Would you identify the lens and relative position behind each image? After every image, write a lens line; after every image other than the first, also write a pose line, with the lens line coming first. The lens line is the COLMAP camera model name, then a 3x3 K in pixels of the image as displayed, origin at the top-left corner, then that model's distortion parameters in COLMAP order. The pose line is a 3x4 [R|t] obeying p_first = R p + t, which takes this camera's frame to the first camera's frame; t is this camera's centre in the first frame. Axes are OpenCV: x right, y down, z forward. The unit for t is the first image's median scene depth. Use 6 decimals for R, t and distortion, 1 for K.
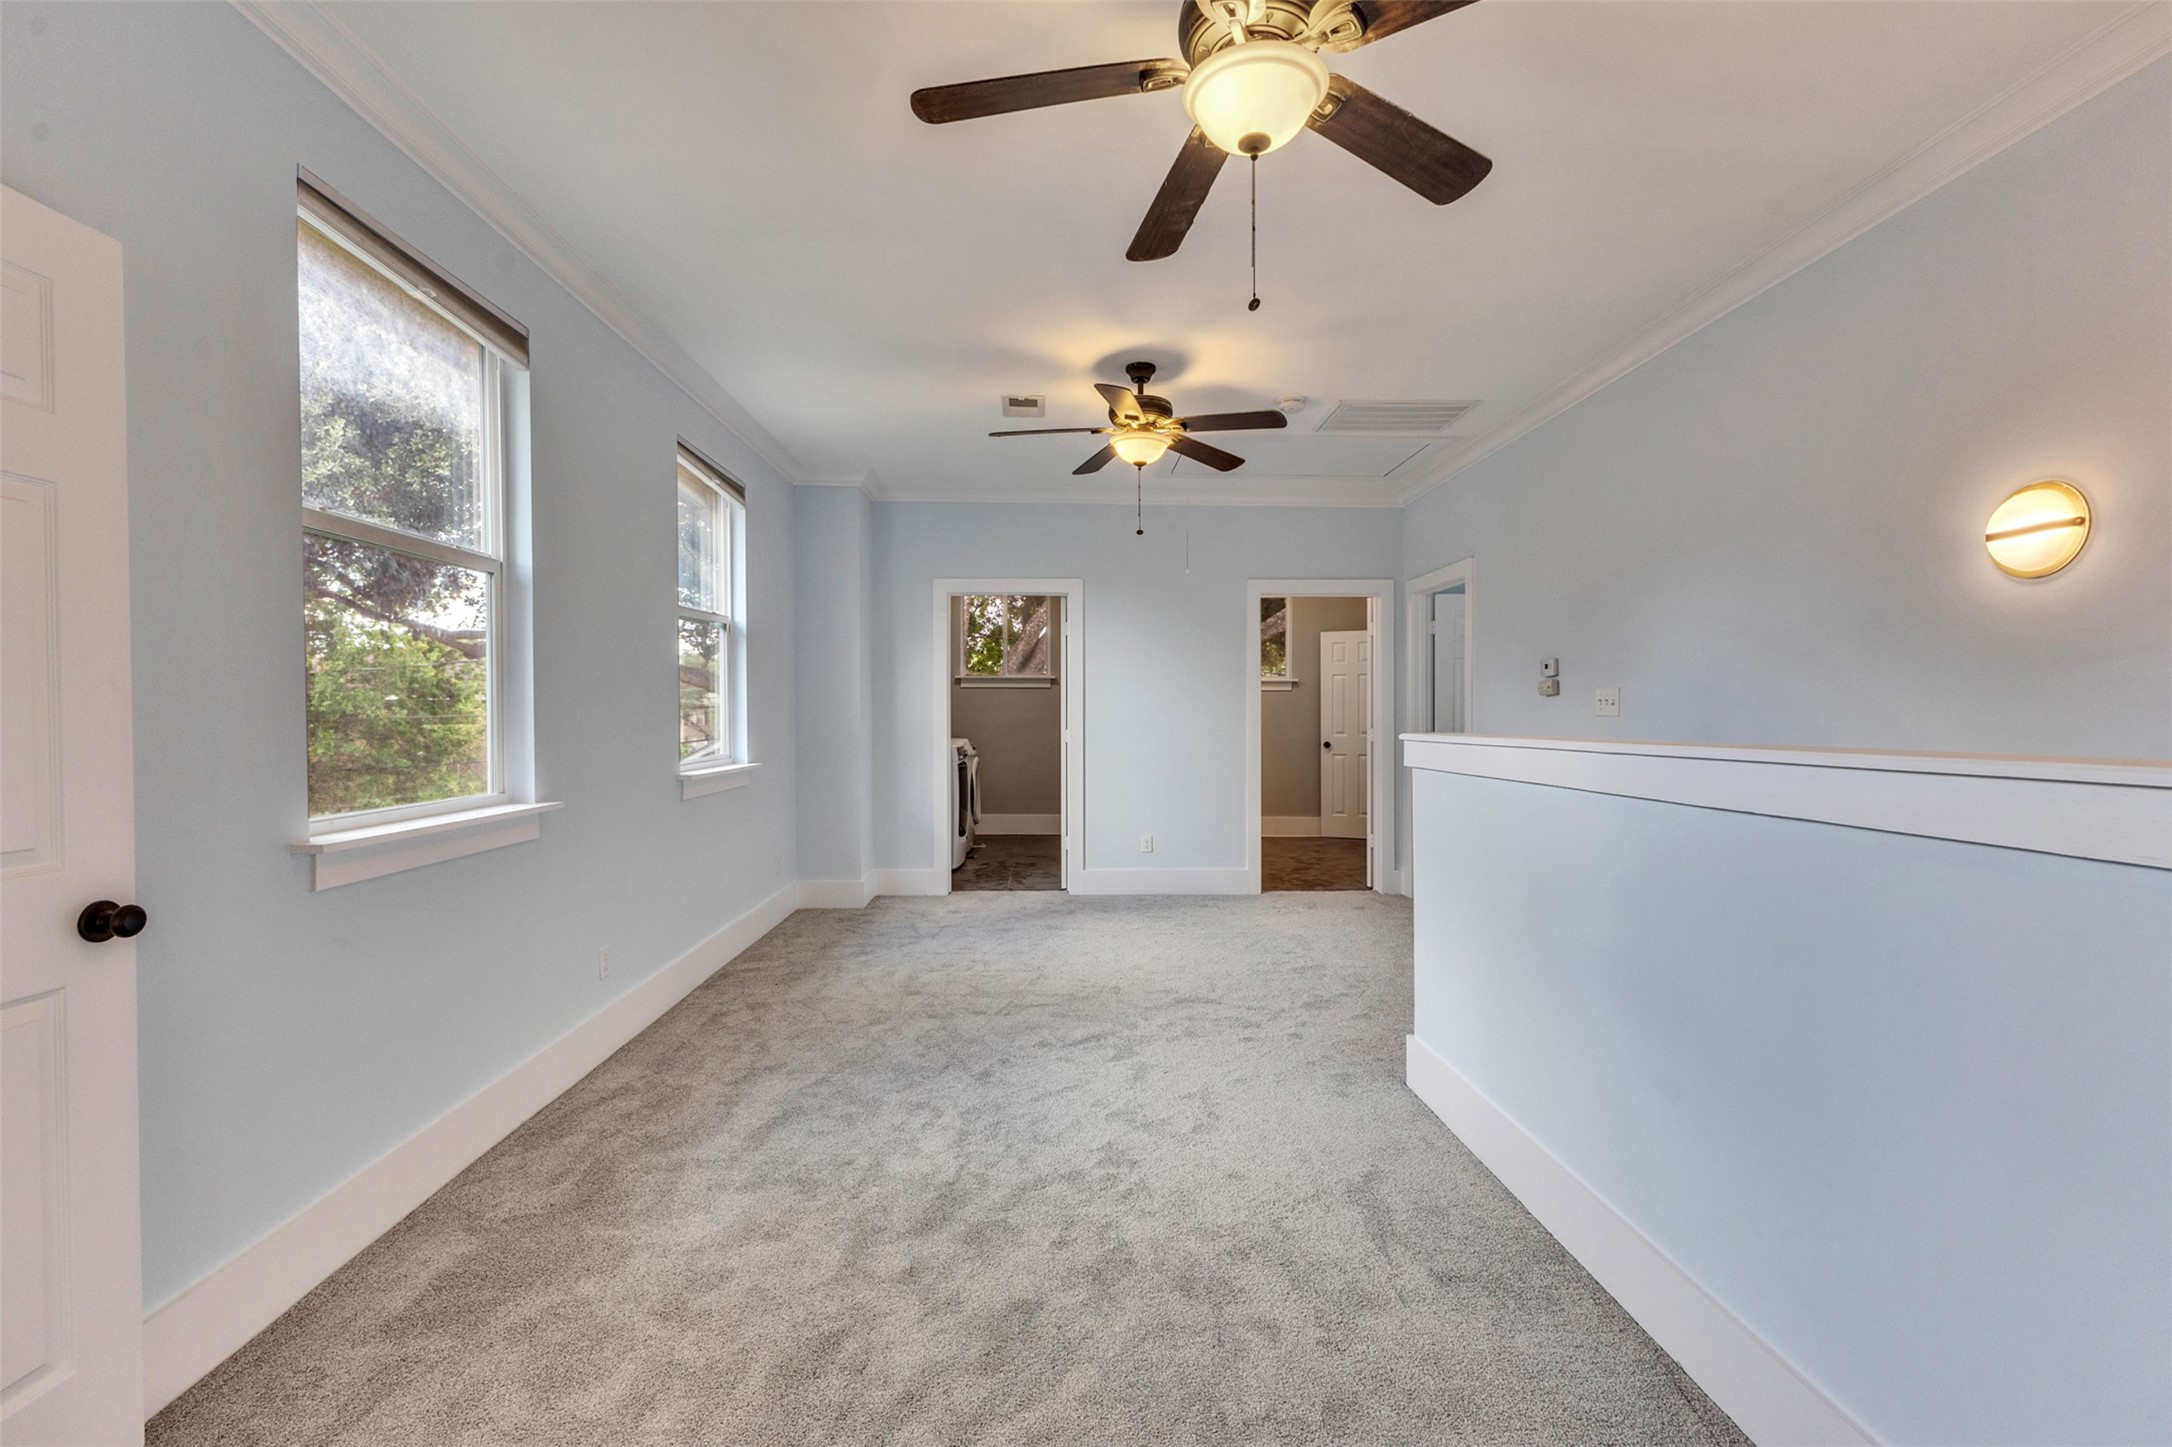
lens RADIAL K [[935.8, 0, 1085.7], [0, 935.8, 717.4], [0, 0, 1]] dist [0.011622, -0.001136]
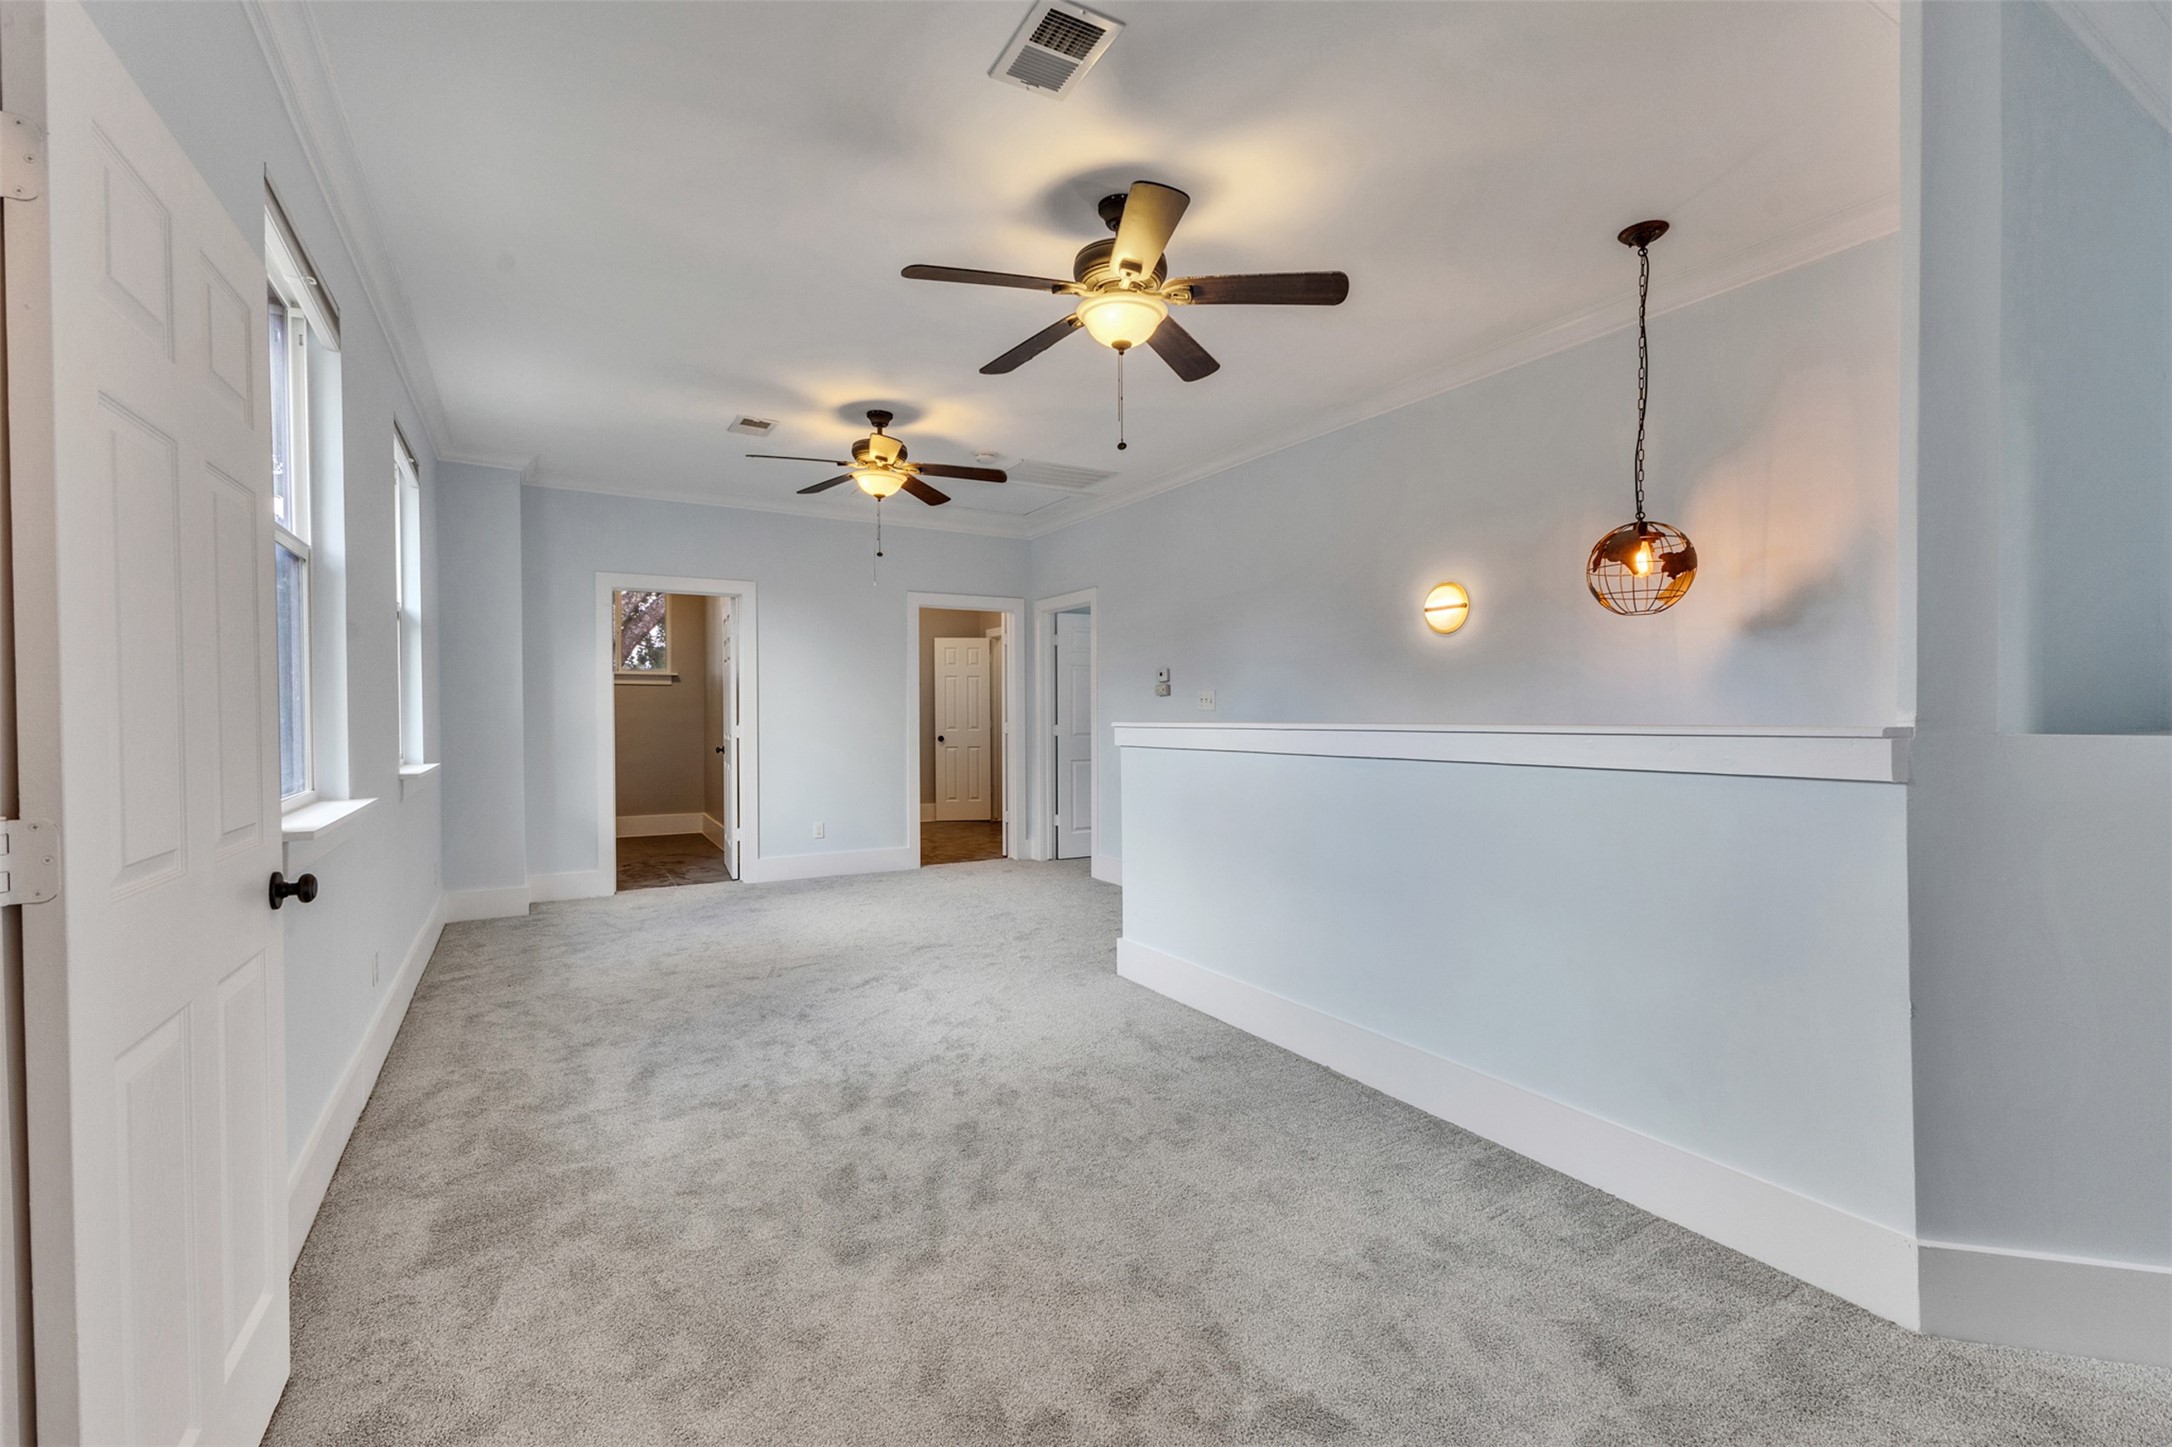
lens RADIAL K [[935.8, 0, 1088.9], [0, 935.8, 714.2], [0, 0, 1]] dist [0.011622, -0.001136]
pose [[0.879630, -0.002570, 0.475652, -0.348689], [0.003920, 0.999991, -0.001846, 0.007310], [-0.475643, 0.003489, 0.879632, -0.201436]]
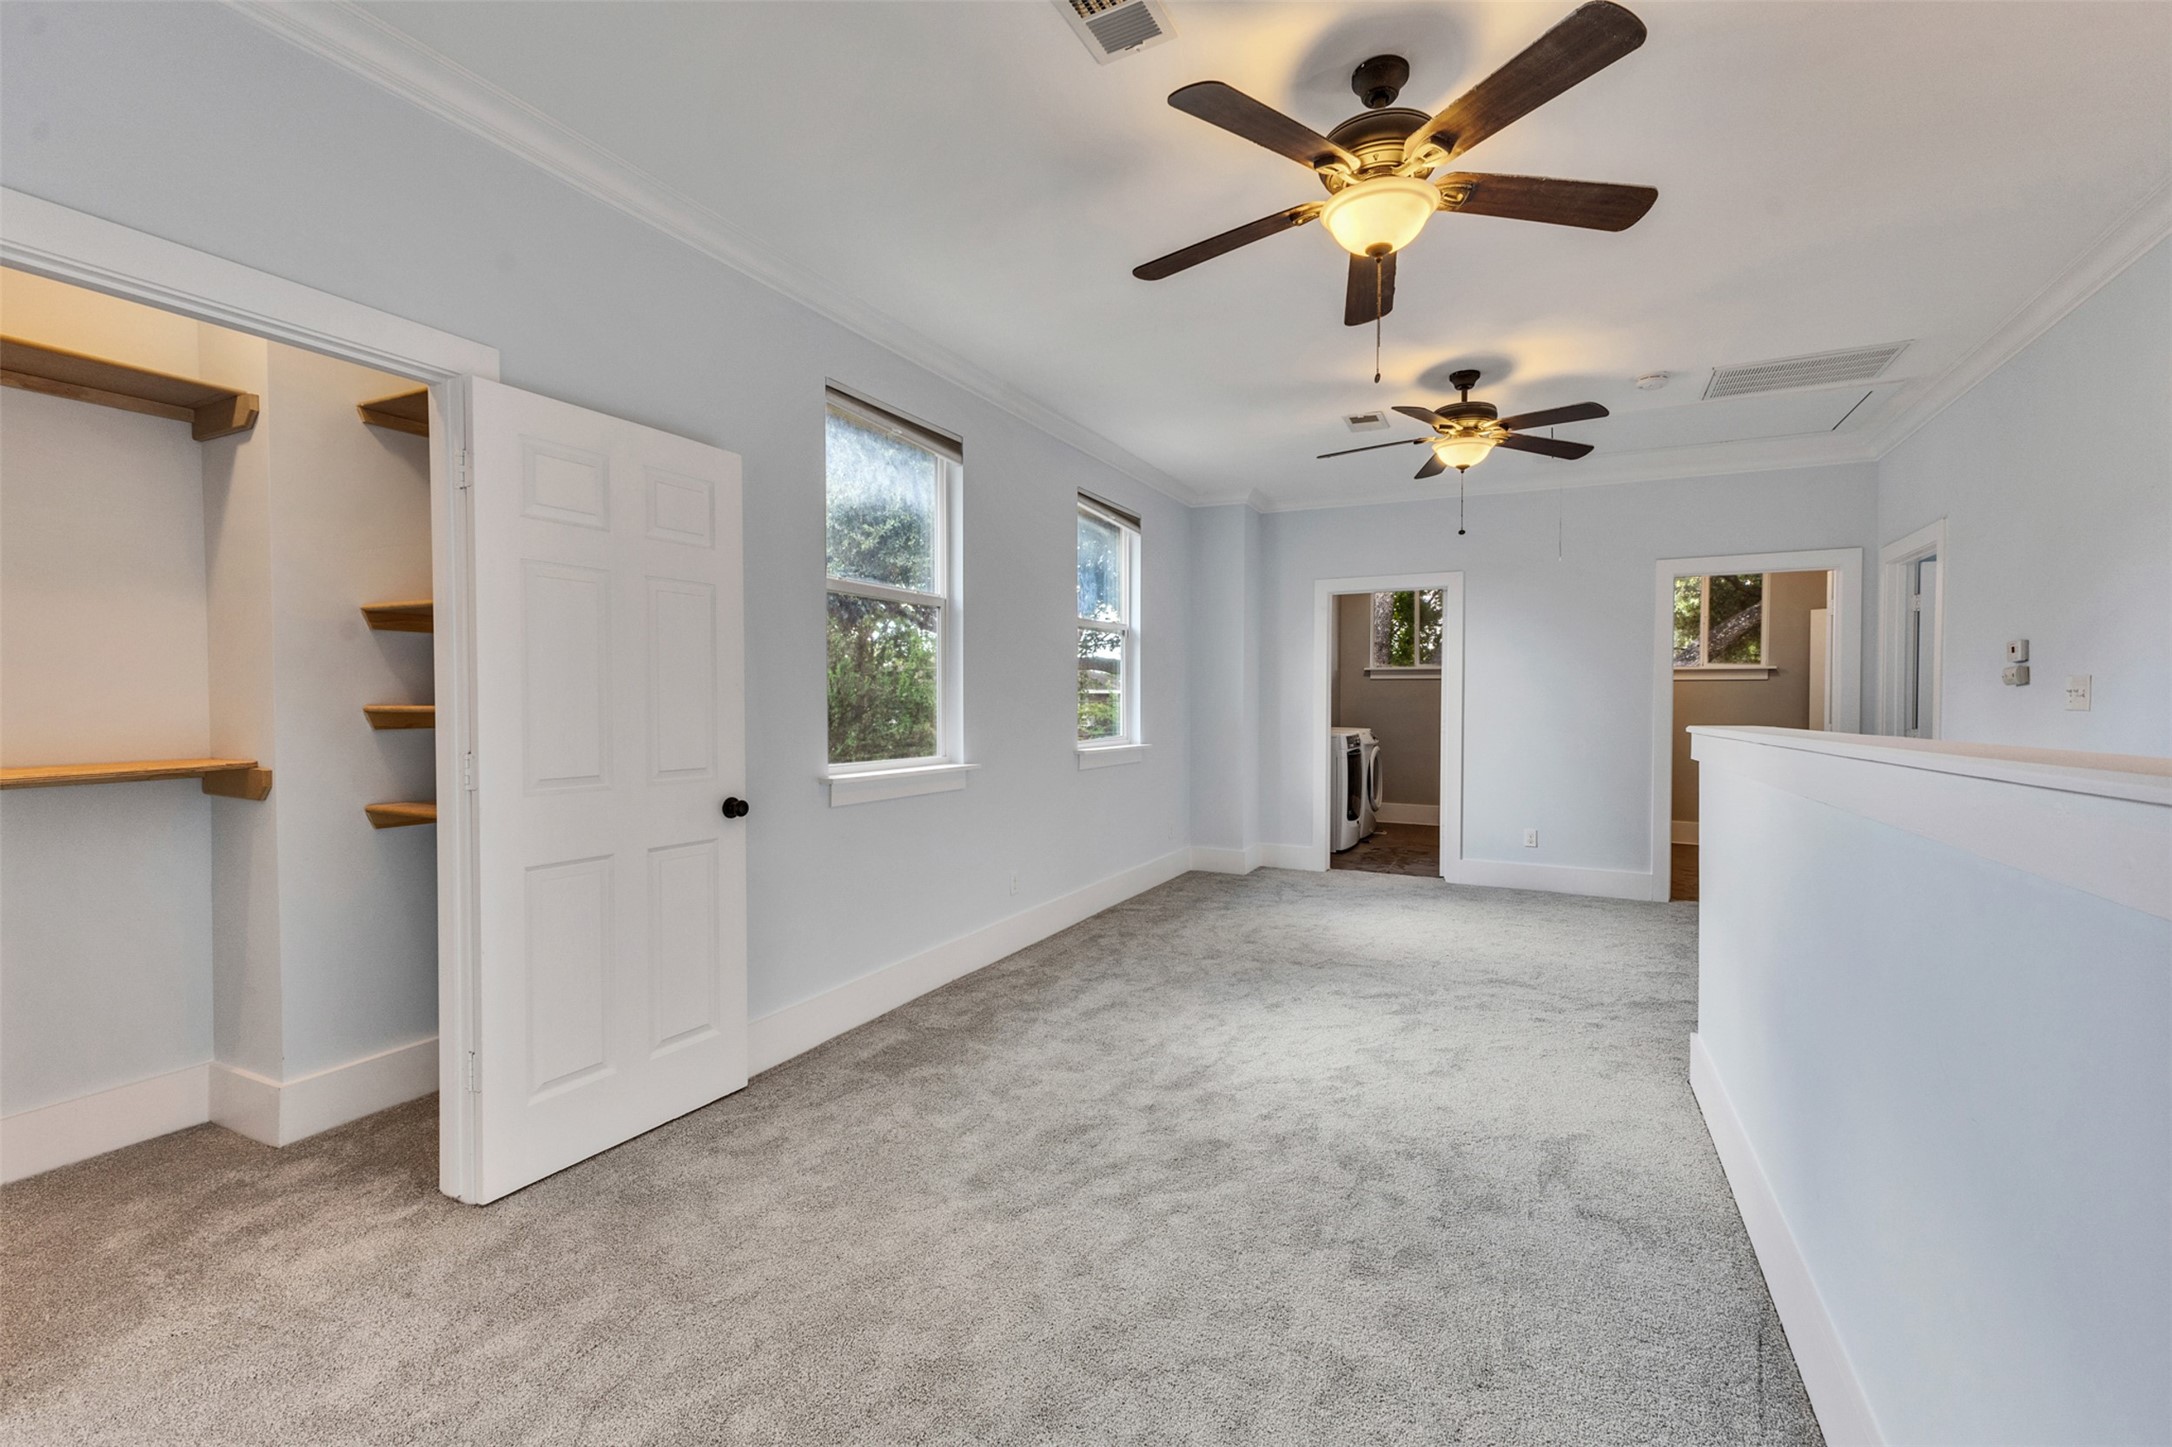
lens RADIAL K [[935.8, 0, 1085.2], [0, 935.8, 715.6], [0, 0, 1]] dist [0.011622, -0.001136]
pose [[0.877711, 0.010480, -0.479075, 0.249000], [-0.006823, 0.999933, 0.009375, 0.001312], [0.479141, -0.004960, 0.877724, -0.164272]]
